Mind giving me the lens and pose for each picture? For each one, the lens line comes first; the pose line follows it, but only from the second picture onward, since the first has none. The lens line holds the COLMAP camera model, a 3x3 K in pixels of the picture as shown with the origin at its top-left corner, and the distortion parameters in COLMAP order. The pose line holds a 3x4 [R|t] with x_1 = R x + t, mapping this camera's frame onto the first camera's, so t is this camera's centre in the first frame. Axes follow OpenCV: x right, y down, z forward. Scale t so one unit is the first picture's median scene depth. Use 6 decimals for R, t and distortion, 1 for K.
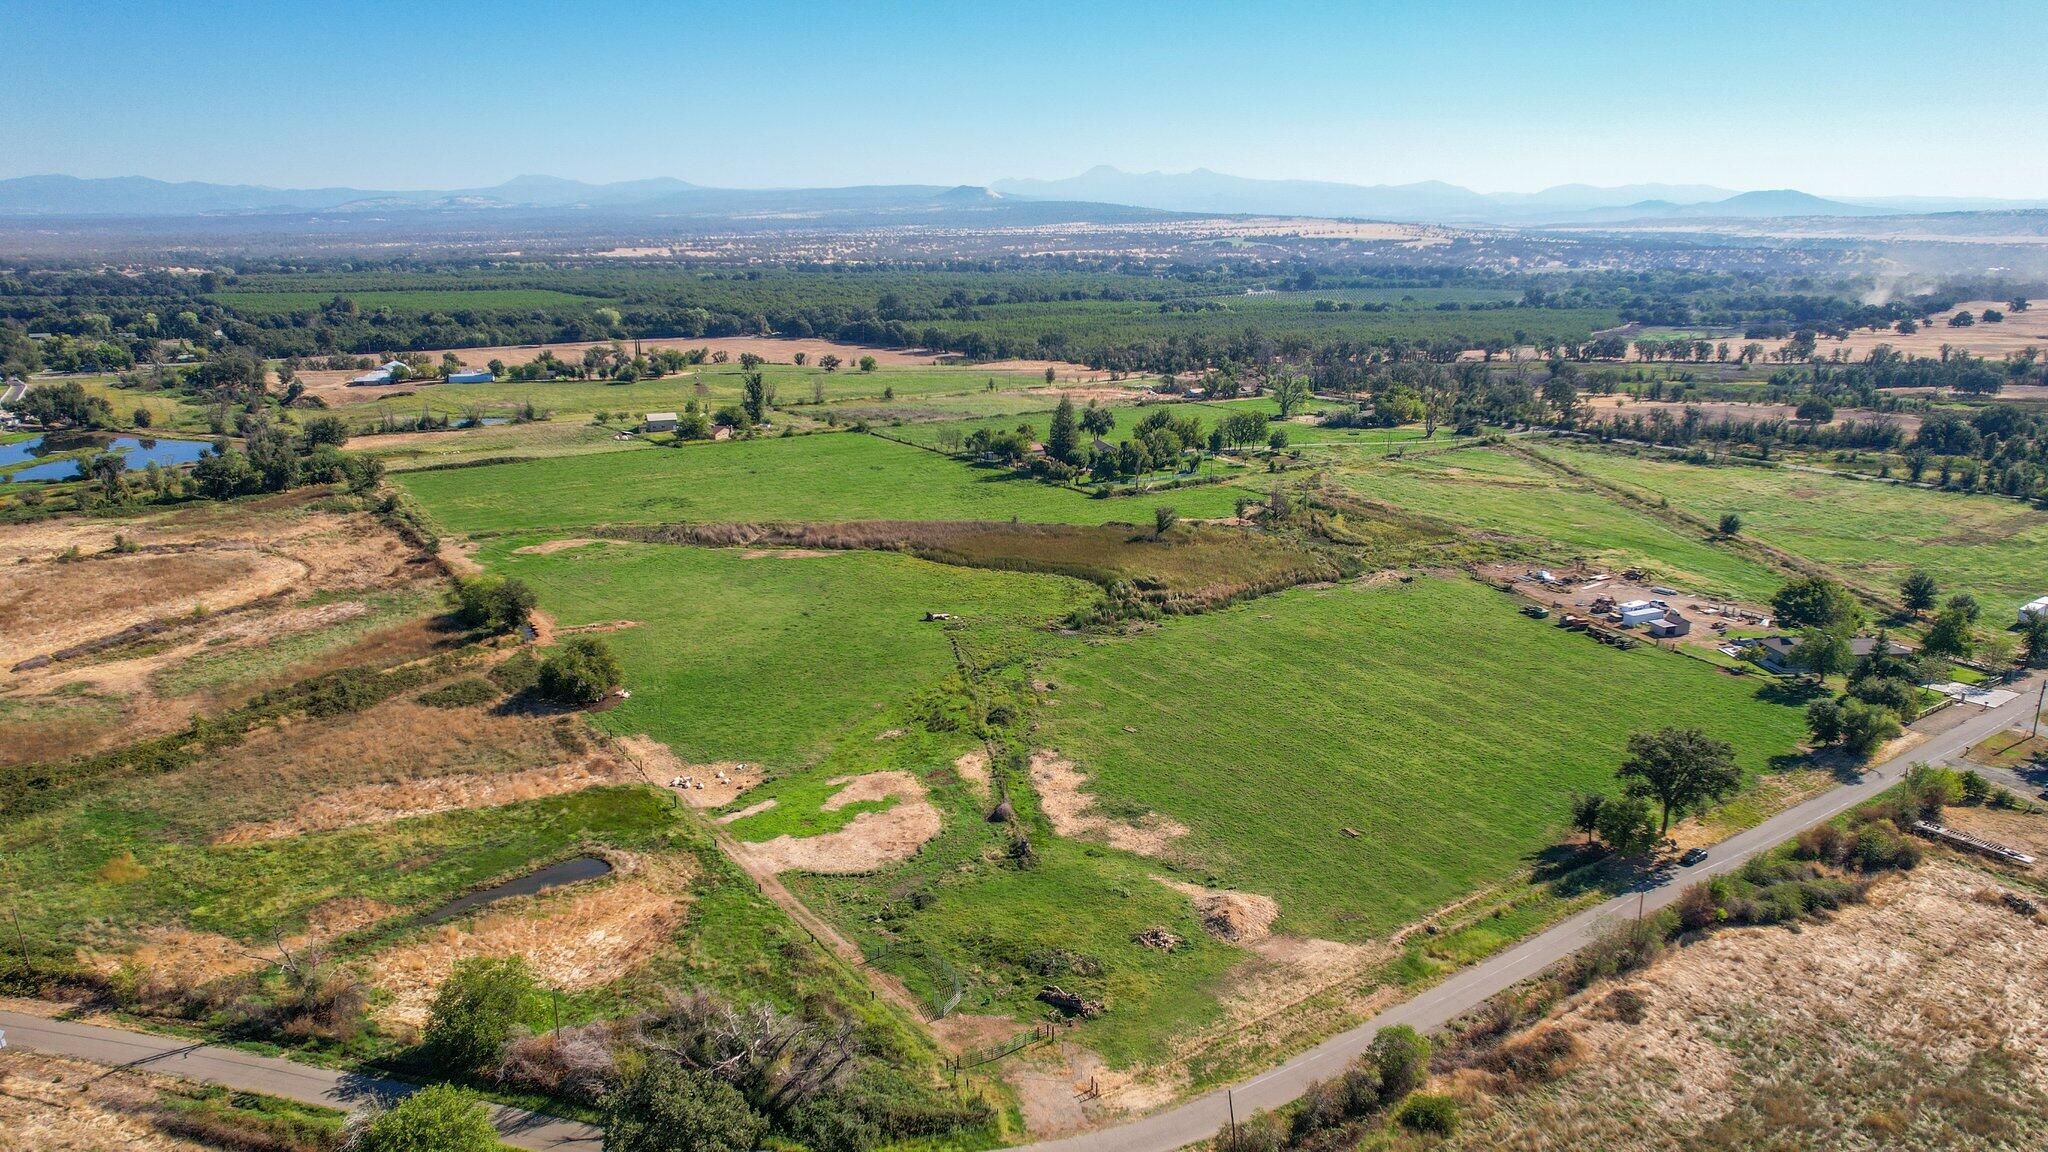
lens RADIAL K [[1314.0, 0, 1024.0], [0, 1314.0, 576.0], [0, 0, 1]] dist [-0.075100, 0.068498]
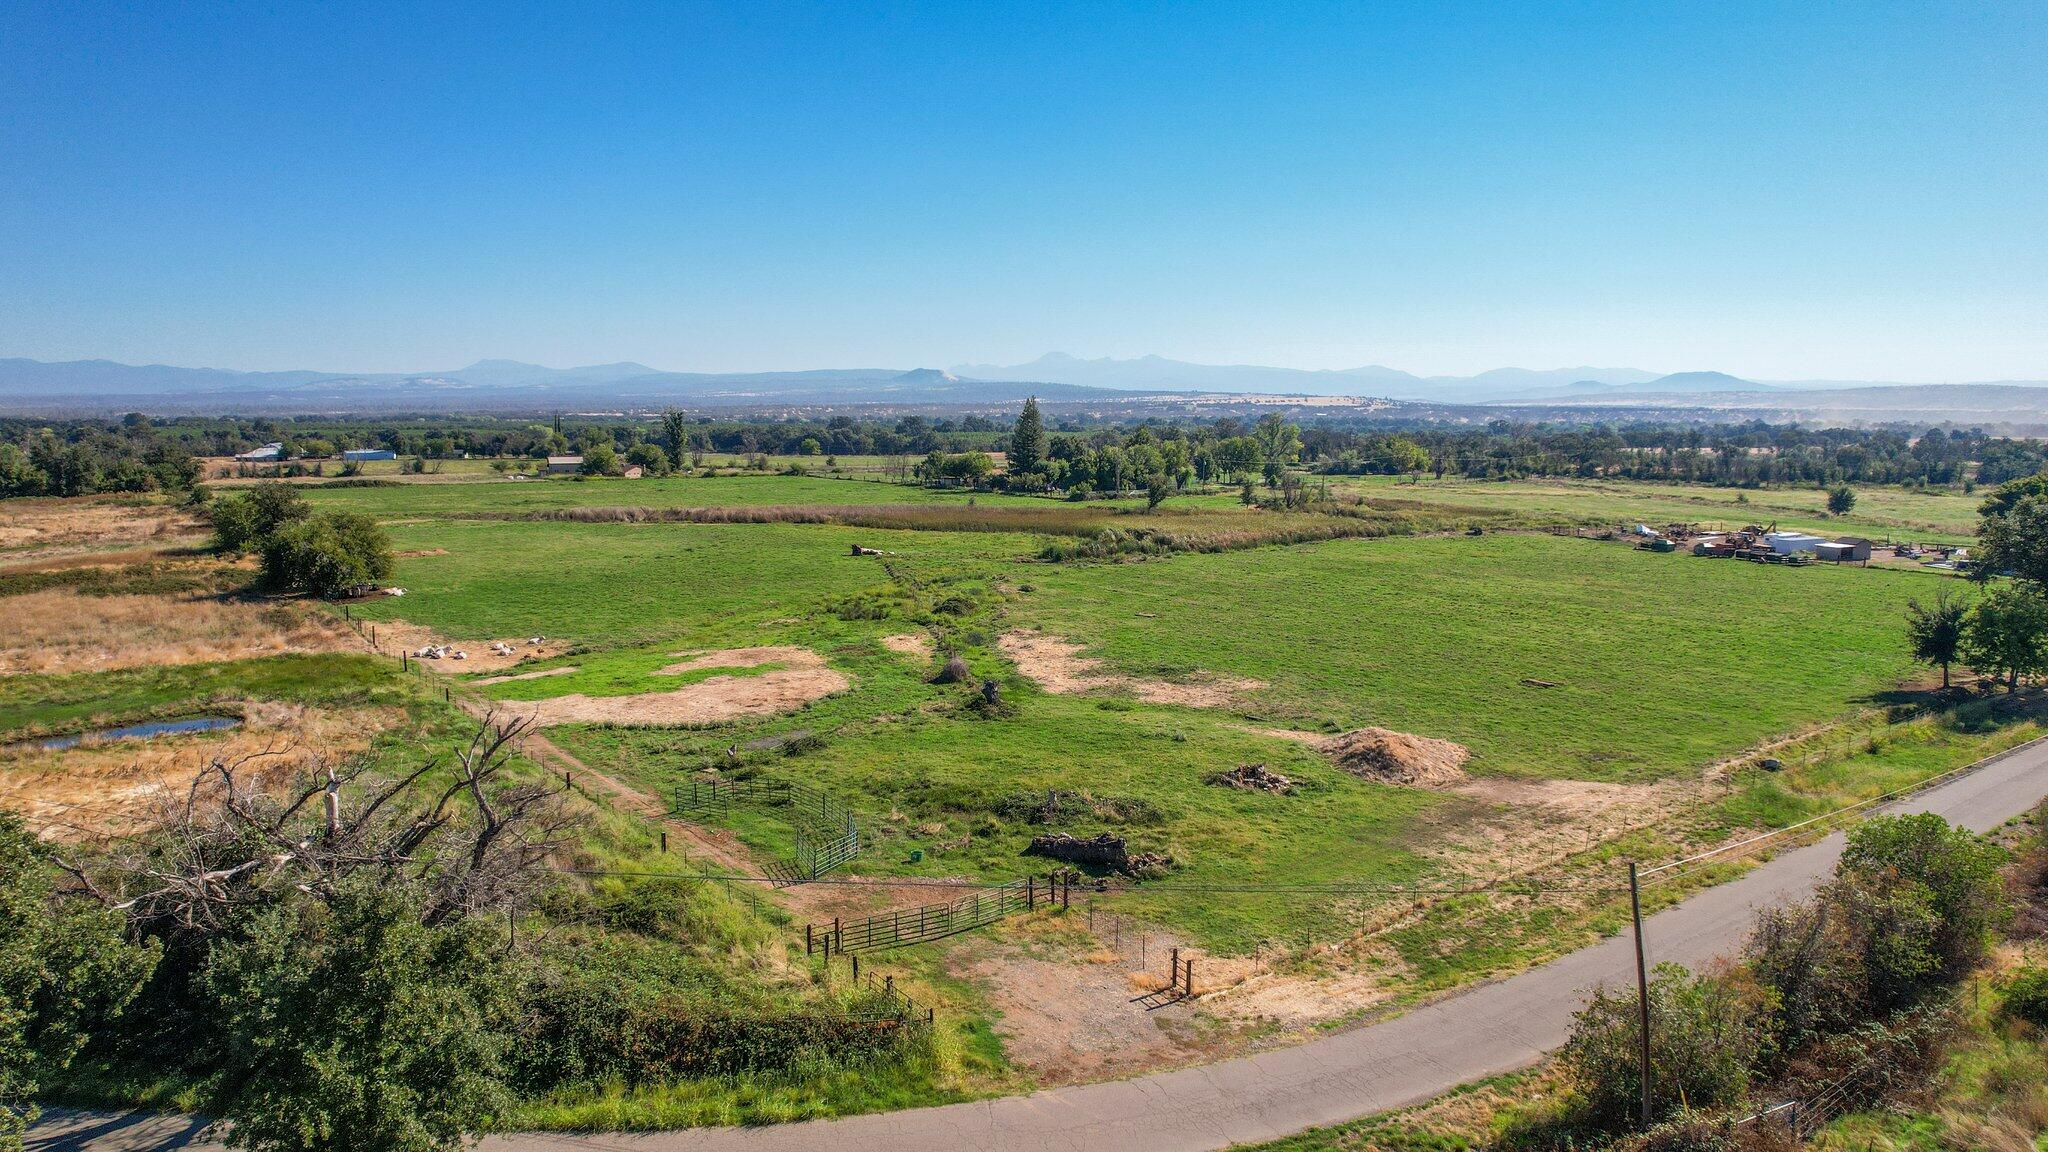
lens RADIAL K [[1314.0, 0, 1024.0], [0, 1314.0, 576.0], [0, 0, 1]] dist [-0.075100, 0.068498]
pose [[0.999426, -0.004467, 0.033591, -0.004811], [0.009013, 0.990613, -0.136401, 0.267048], [-0.032666, 0.136626, 0.990084, 0.487763]]
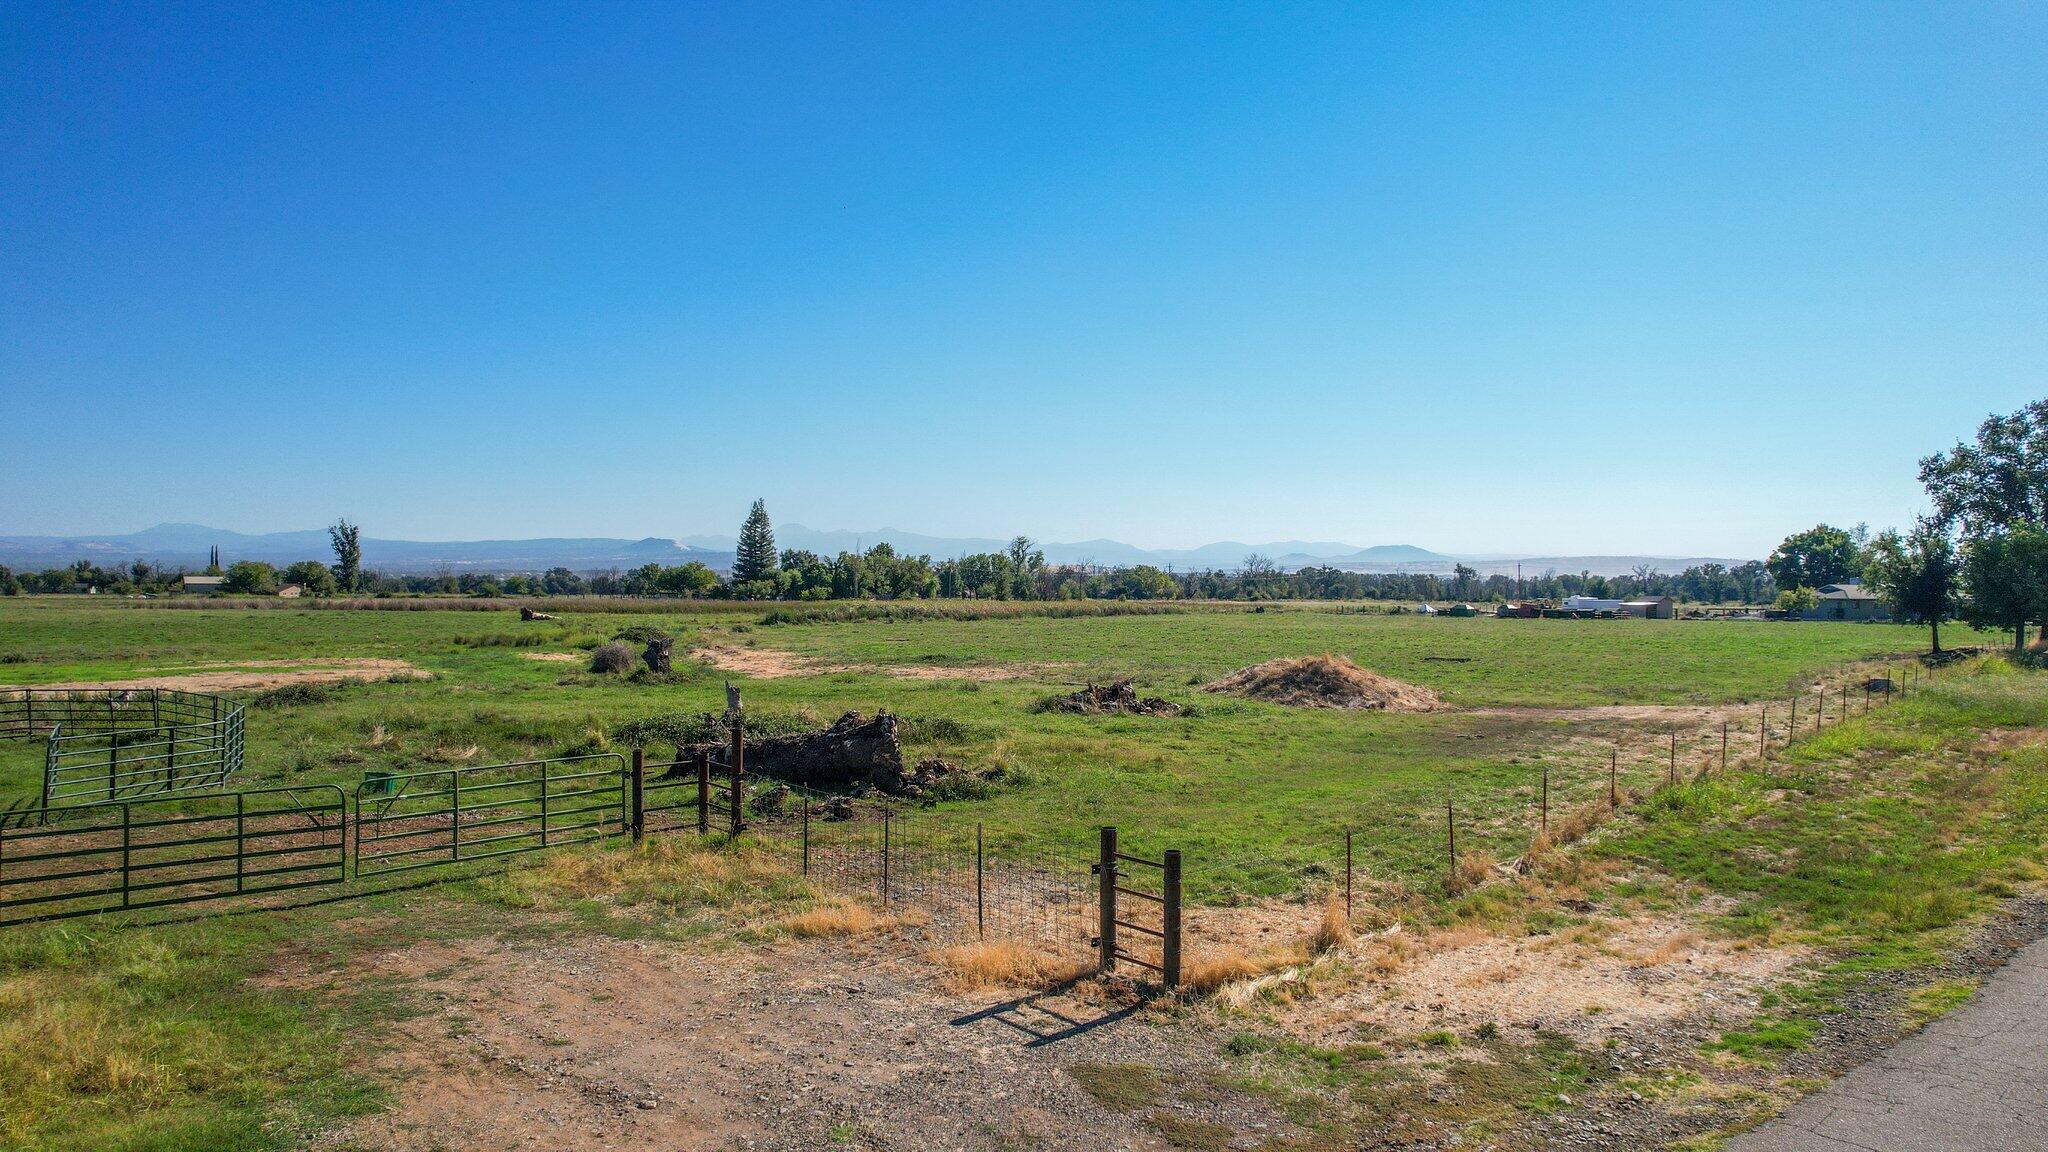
lens RADIAL K [[1314.0, 0, 1024.0], [0, 1314.0, 576.0], [0, 0, 1]] dist [-0.075100, 0.068498]
pose [[0.972897, 0.002208, 0.231227, 0.016835], [0.058929, 0.964572, -0.257156, 0.320709], [-0.223603, 0.263812, 0.938299, 0.731725]]
